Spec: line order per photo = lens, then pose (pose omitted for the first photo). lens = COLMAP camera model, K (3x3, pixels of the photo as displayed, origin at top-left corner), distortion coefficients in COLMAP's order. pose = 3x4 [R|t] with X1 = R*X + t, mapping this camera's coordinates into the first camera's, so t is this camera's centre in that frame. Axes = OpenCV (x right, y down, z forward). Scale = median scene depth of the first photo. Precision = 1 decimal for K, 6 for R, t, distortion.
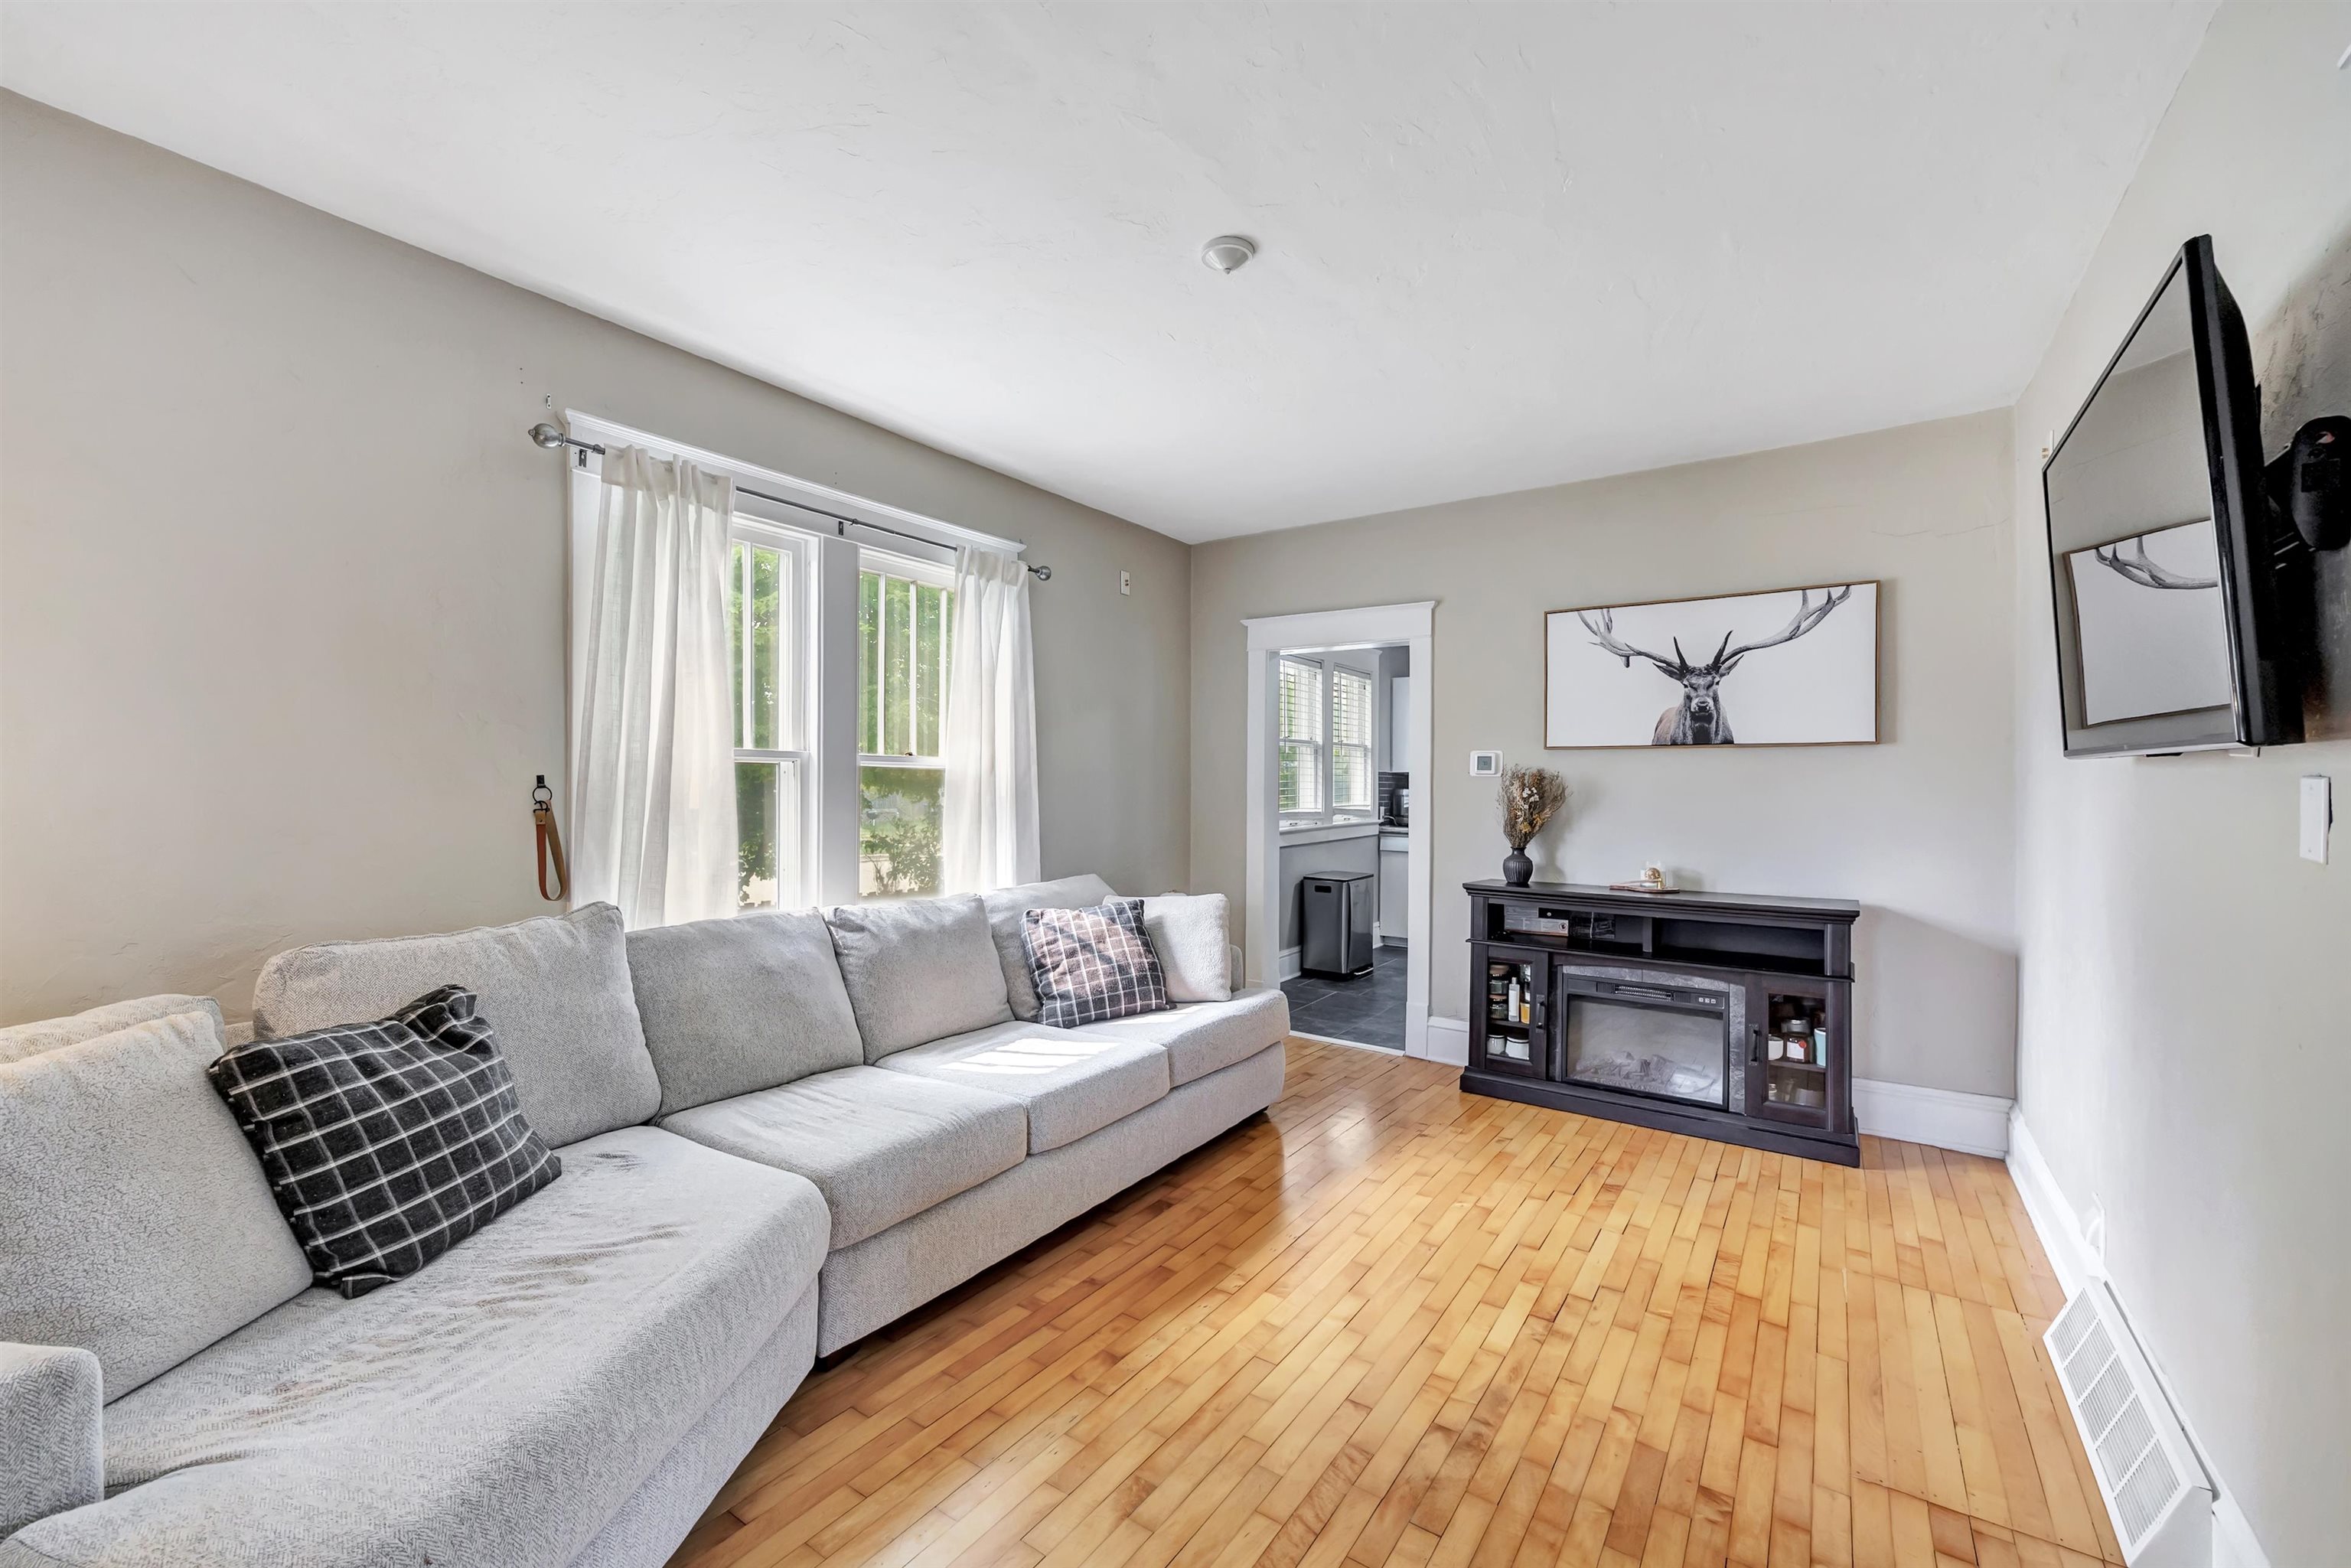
lens RADIAL K [[943.3, 0, 1142.0], [0, 943.3, 787.3], [0, 0, 1]] dist [-0.006281, -0.000884]
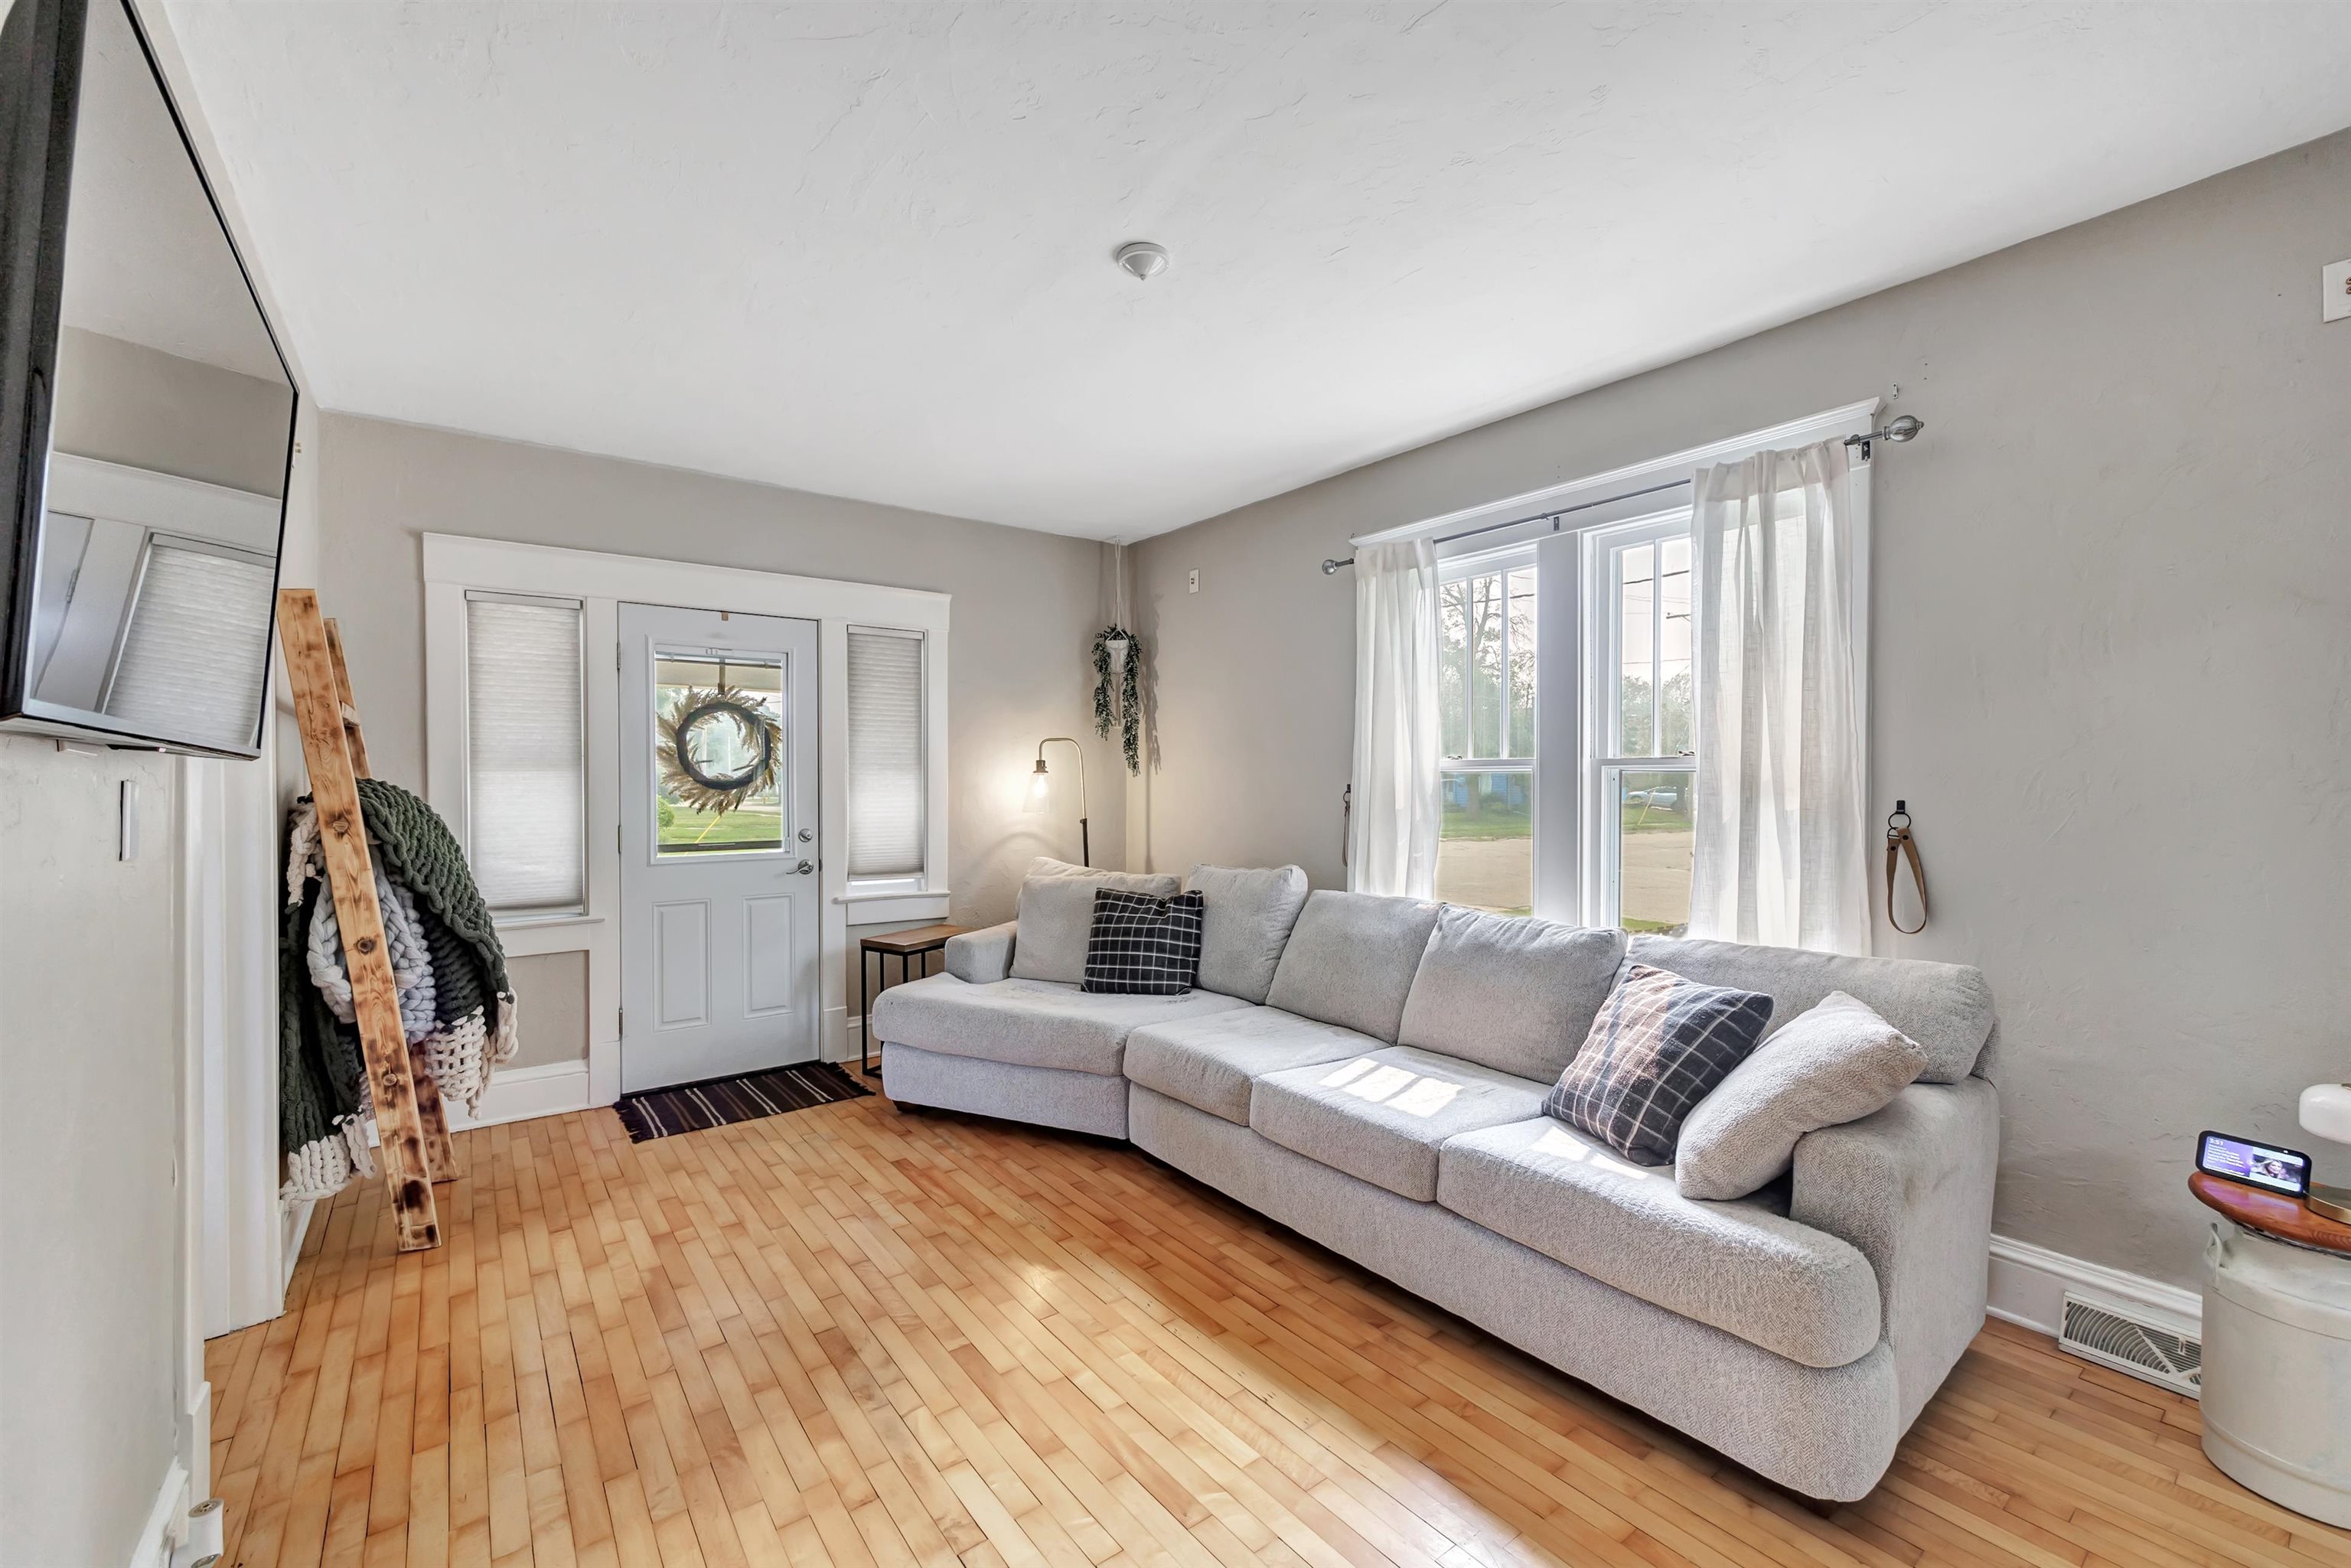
lens RADIAL K [[943.3, 0, 1166.0], [0, 943.3, 784.8], [0, 0, 1]] dist [-0.006281, -0.000884]
pose [[-0.292798, -0.006878, -0.956149, 0.859985], [-0.006164, 0.999967, -0.005306, -0.002587], [0.956154, 0.004340, -0.292831, 1.091231]]
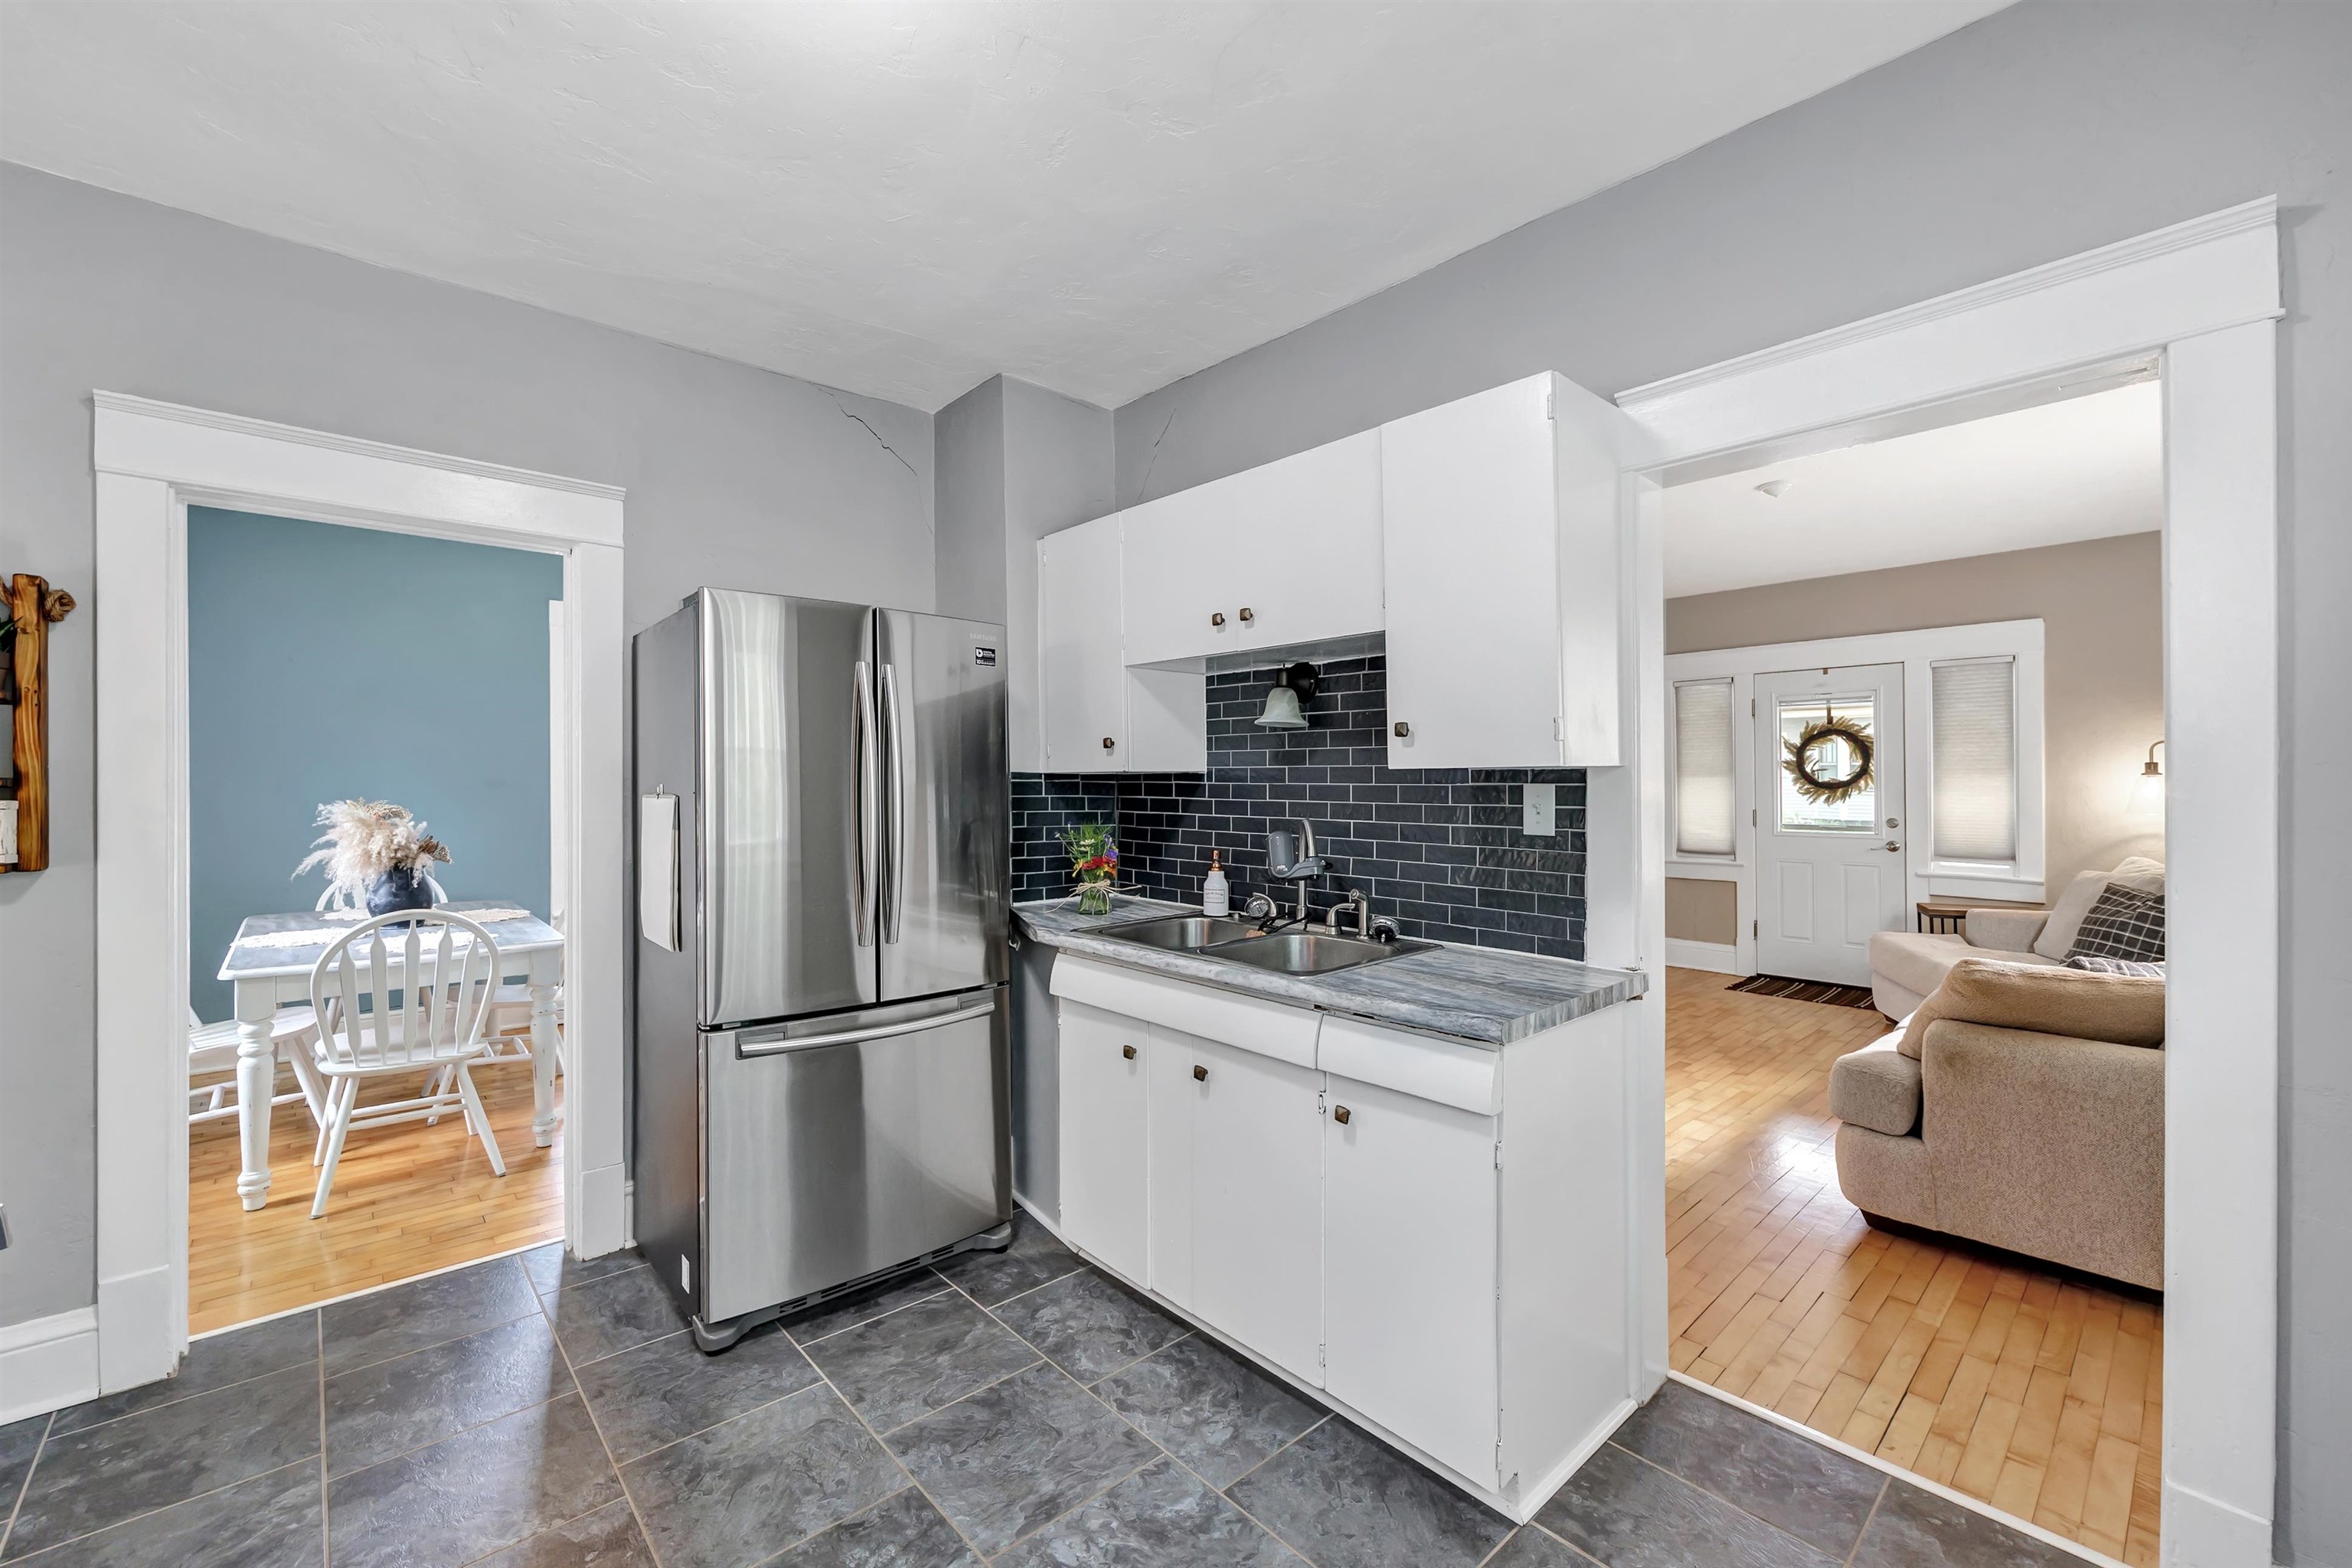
lens RADIAL K [[943.7, 0, 1155.1], [0, 943.7, 767.2], [0, 0, 1]] dist [-0.006281, -0.000884]
pose [[-0.974487, -0.004015, 0.224410, 0.683386], [-0.005910, 0.999952, -0.007770, -0.021723], [-0.224368, -0.008898, -0.974464, 2.465074]]
